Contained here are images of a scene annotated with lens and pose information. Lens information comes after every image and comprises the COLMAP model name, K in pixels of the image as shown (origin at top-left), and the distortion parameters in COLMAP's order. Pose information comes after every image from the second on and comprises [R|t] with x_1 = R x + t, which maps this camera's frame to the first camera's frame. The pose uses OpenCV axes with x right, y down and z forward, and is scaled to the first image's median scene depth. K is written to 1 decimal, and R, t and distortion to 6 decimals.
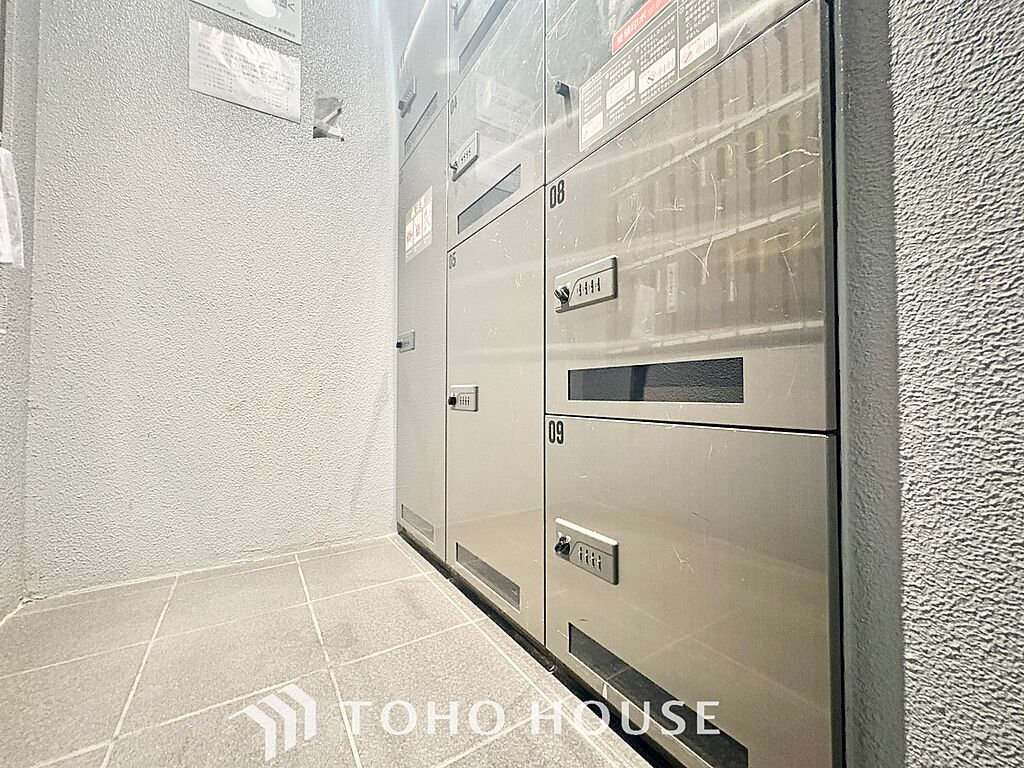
lens RADIAL K [[401.5, 0, 512.0], [0, 401.5, 384.0], [0, 0, 1]] dist [-0.002122, -0.000125]
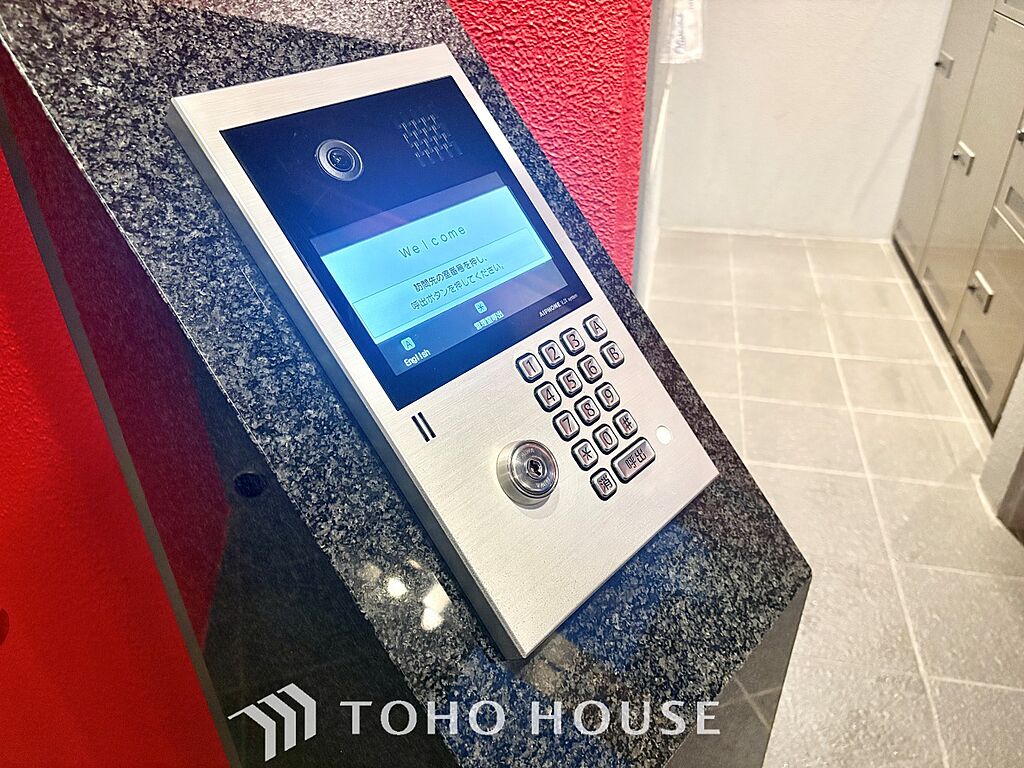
lens RADIAL K [[788.7, 0, 512.0], [0, 788.7, 384.0], [0, 0, 1]] dist [-0.002296, -0.002526]
pose [[0.713460, 0.370932, -0.594461, 0.530965], [0.035262, 0.828305, 0.559167, -0.730258], [0.699808, -0.419906, 0.577882, -1.514791]]
